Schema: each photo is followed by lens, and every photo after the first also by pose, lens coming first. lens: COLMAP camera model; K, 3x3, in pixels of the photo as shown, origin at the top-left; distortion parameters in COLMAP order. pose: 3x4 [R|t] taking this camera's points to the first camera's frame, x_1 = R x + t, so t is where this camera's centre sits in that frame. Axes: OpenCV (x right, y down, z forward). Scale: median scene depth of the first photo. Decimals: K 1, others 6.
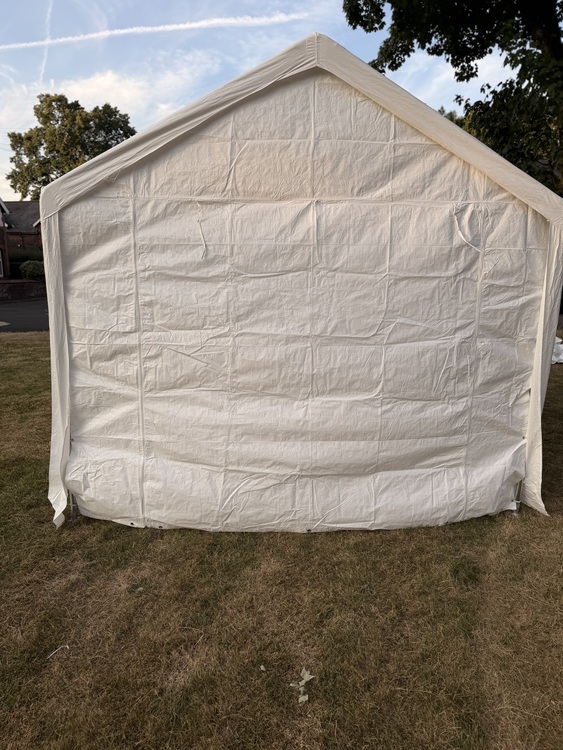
lens RADIAL K [[535.4, 0, 301.7], [0, 535.4, 386.8], [0, 0, 1]] dist [0.115806, -0.139865]
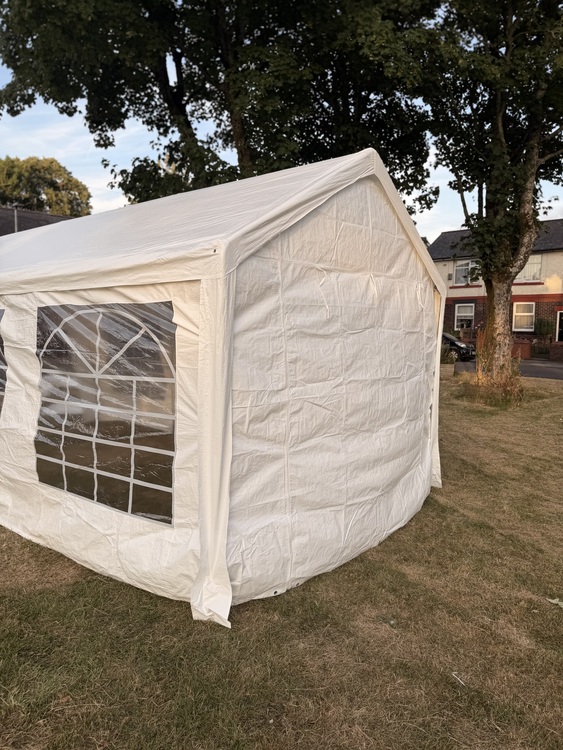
lens RADIAL K [[535.4, 0, 301.7], [0, 535.4, 386.8], [0, 0, 1]] dist [0.115806, -0.139865]
pose [[0.644647, -0.087220, 0.759489, -1.014361], [0.159371, 0.986975, -0.021929, -0.076256], [-0.747684, 0.135177, 0.650151, 0.318453]]
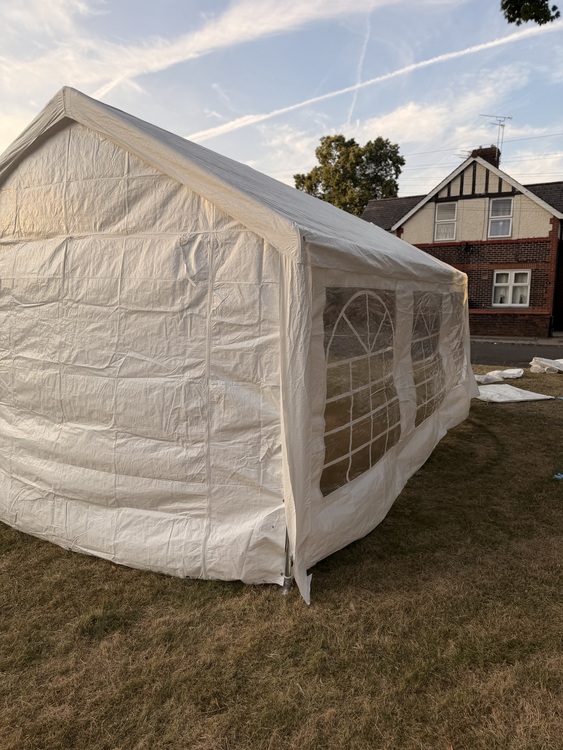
lens RADIAL K [[535.4, 0, 301.7], [0, 535.4, 386.8], [0, 0, 1]] dist [0.115806, -0.139865]
pose [[0.859162, 0.091074, -0.503534, 0.936355], [-0.108387, 0.994095, -0.005135, -0.092044], [0.500093, 0.058988, 0.863960, 0.306118]]
